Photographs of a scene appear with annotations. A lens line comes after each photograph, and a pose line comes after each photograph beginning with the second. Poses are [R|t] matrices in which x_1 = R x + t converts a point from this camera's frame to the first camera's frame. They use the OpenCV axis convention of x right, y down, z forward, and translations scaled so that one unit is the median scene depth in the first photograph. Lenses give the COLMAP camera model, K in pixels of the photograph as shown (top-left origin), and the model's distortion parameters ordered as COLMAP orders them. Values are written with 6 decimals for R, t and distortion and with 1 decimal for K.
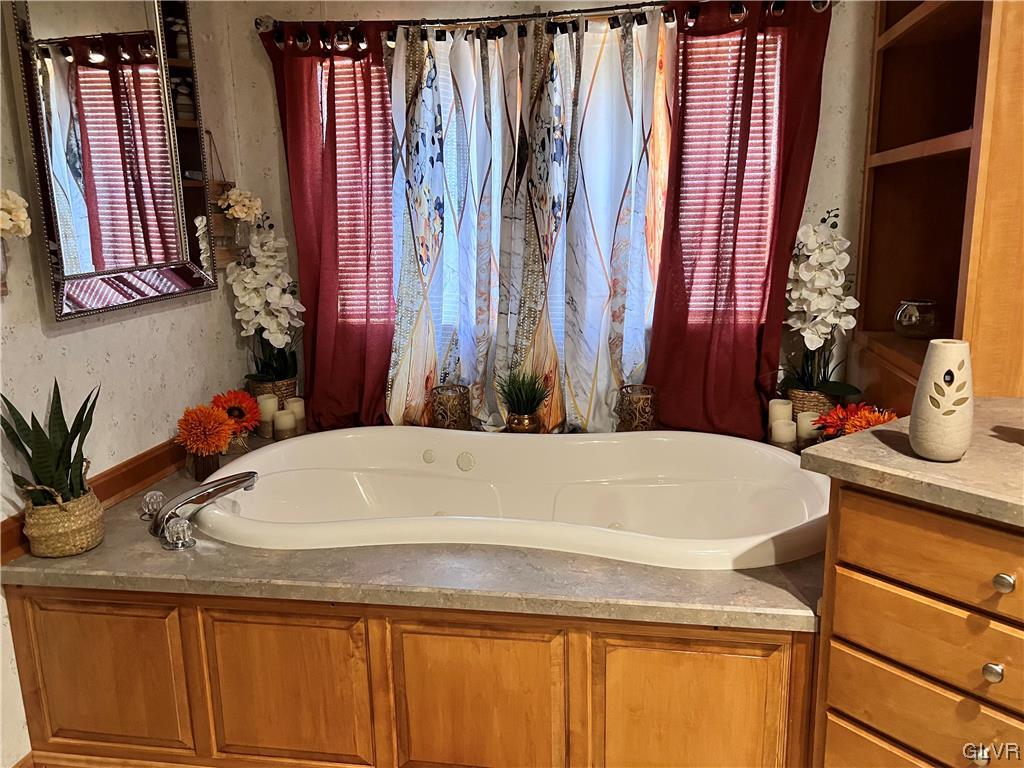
lens RADIAL K [[771.3, 0, 494.1], [0, 771.3, 389.5], [0, 0, 1]] dist [0.051625, -0.057810]
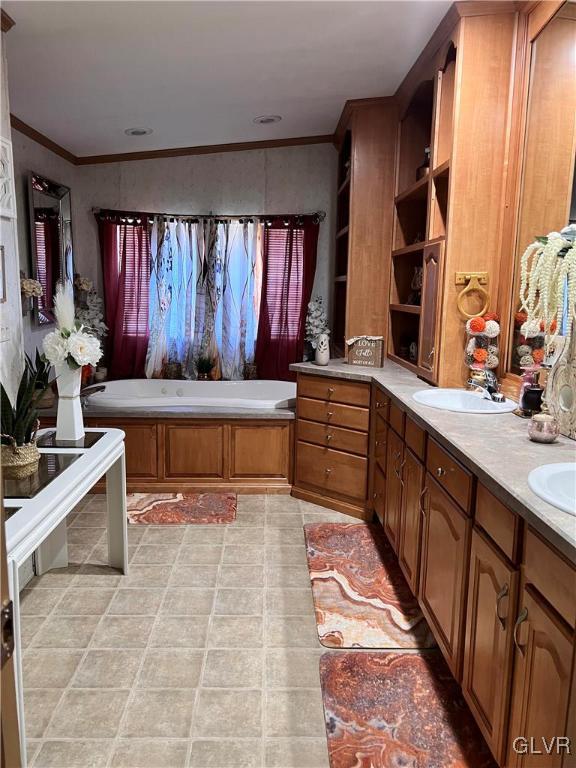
lens RADIAL K [[578.5, 0, 285.2], [0, 578.5, 380.0], [0, 0, 1]] dist [0.051625, -0.057810]
pose [[0.978716, 0.009779, 0.204988, -0.089755], [0.002393, 0.998252, -0.059049, 0.164771], [-0.205207, 0.058283, 0.976982, -0.859059]]
